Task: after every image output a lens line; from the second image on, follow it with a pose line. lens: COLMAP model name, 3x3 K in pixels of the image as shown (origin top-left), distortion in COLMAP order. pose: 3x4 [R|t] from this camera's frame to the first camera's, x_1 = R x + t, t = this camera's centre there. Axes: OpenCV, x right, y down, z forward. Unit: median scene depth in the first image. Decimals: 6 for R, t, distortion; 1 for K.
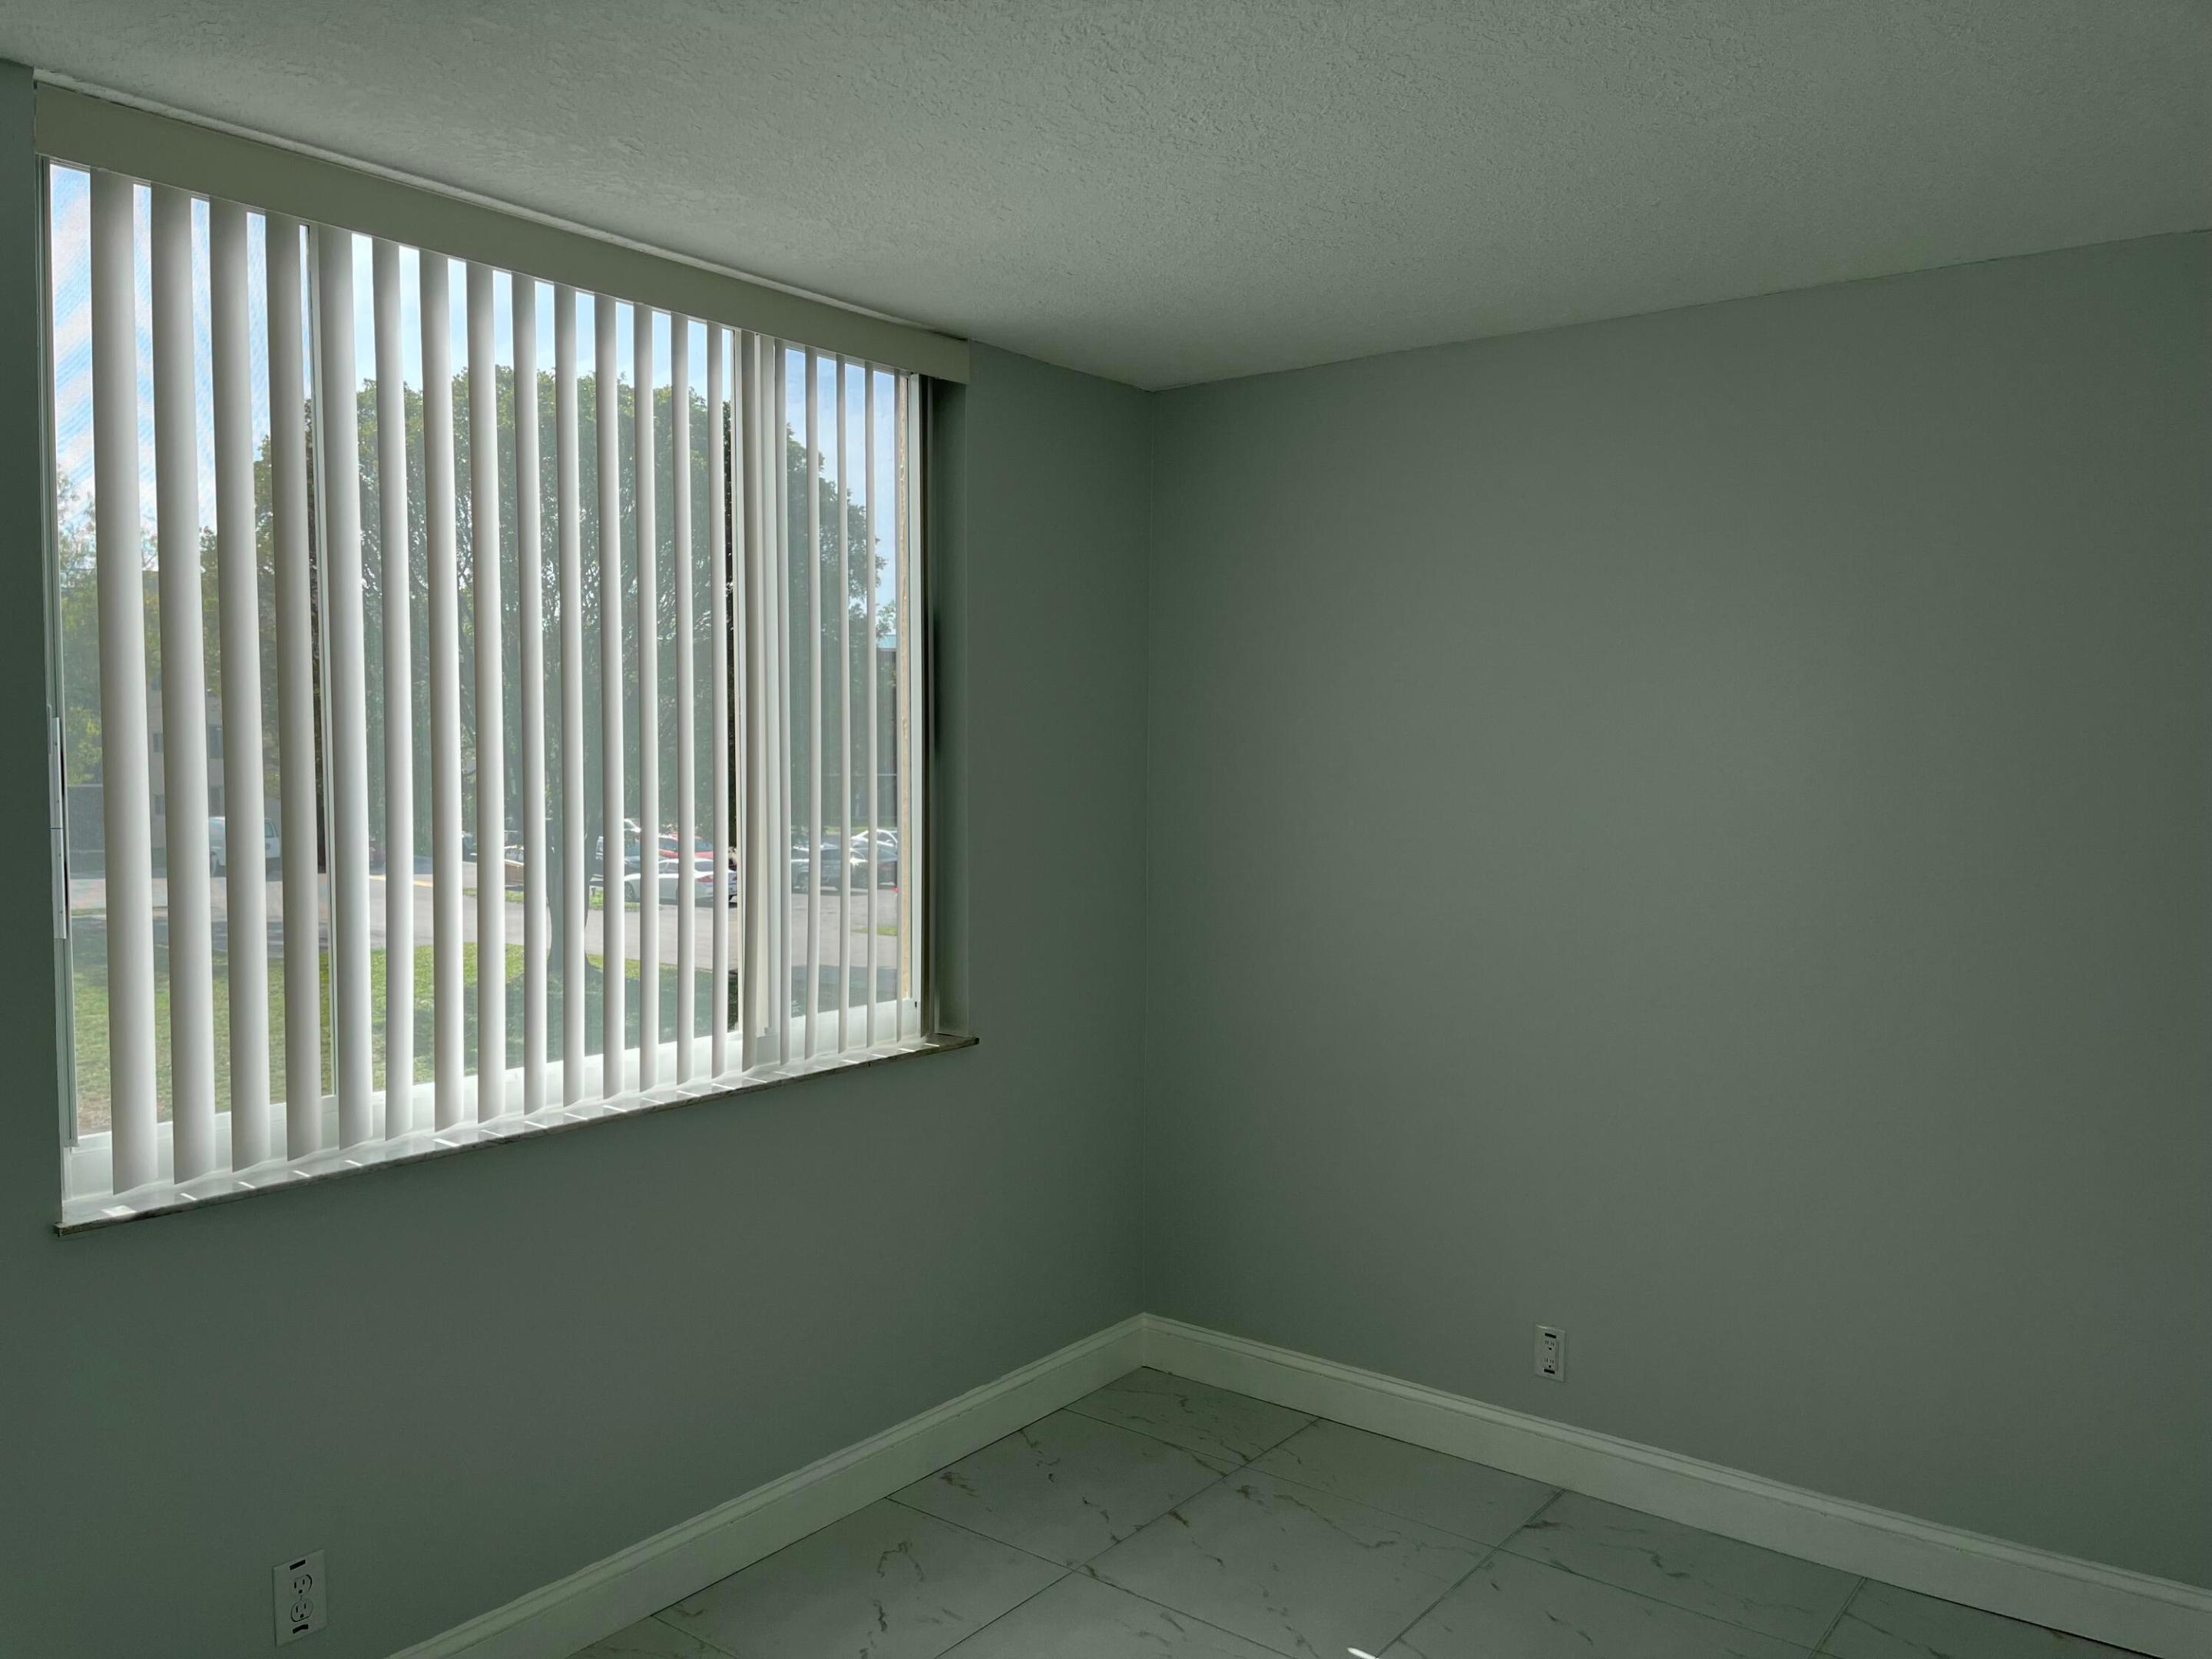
lens RADIAL K [[1687.0, 0, 1106.0], [0, 1687.0, 829.5], [0, 0, 1]] dist [0.035472, -0.002616]
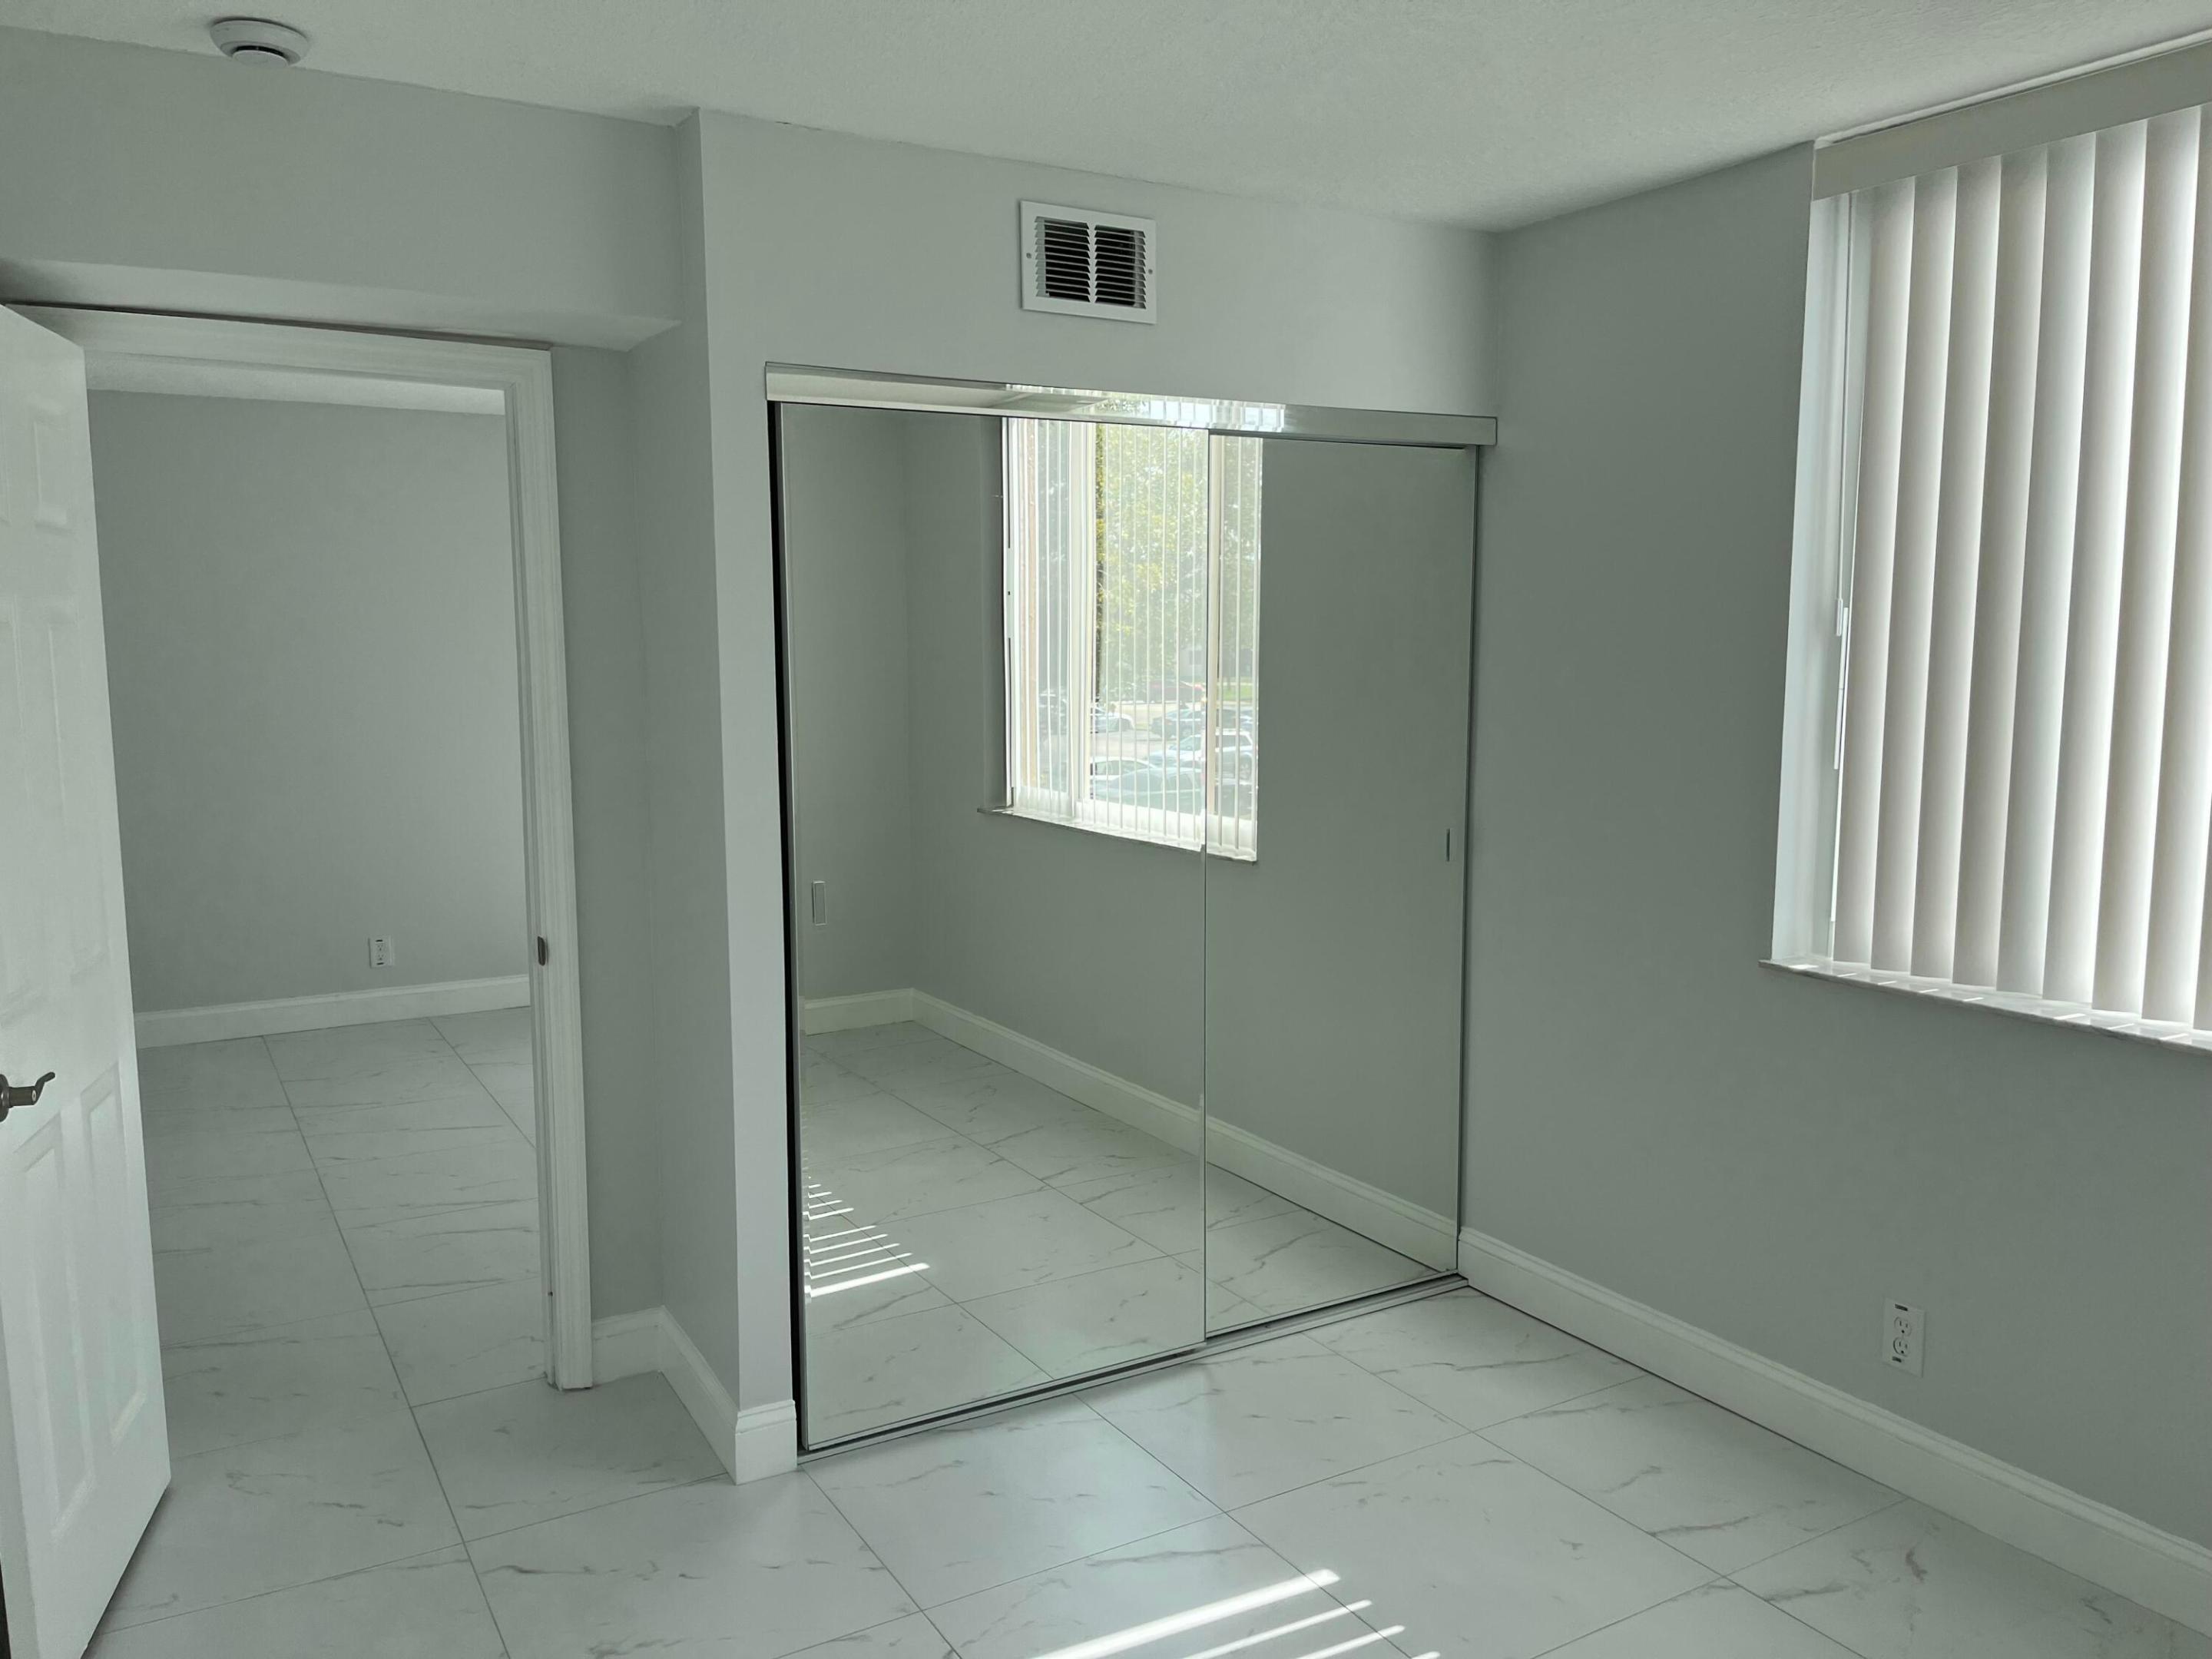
lens RADIAL K [[1687.0, 0, 1106.0], [0, 1687.0, 829.5], [0, 0, 1]] dist [0.035472, -0.002616]
pose [[-0.366618, 0.126386, -0.921747, 0.821585], [-0.029332, 0.988667, 0.147229, -0.065023], [0.929909, 0.081014, -0.358756, 0.915446]]
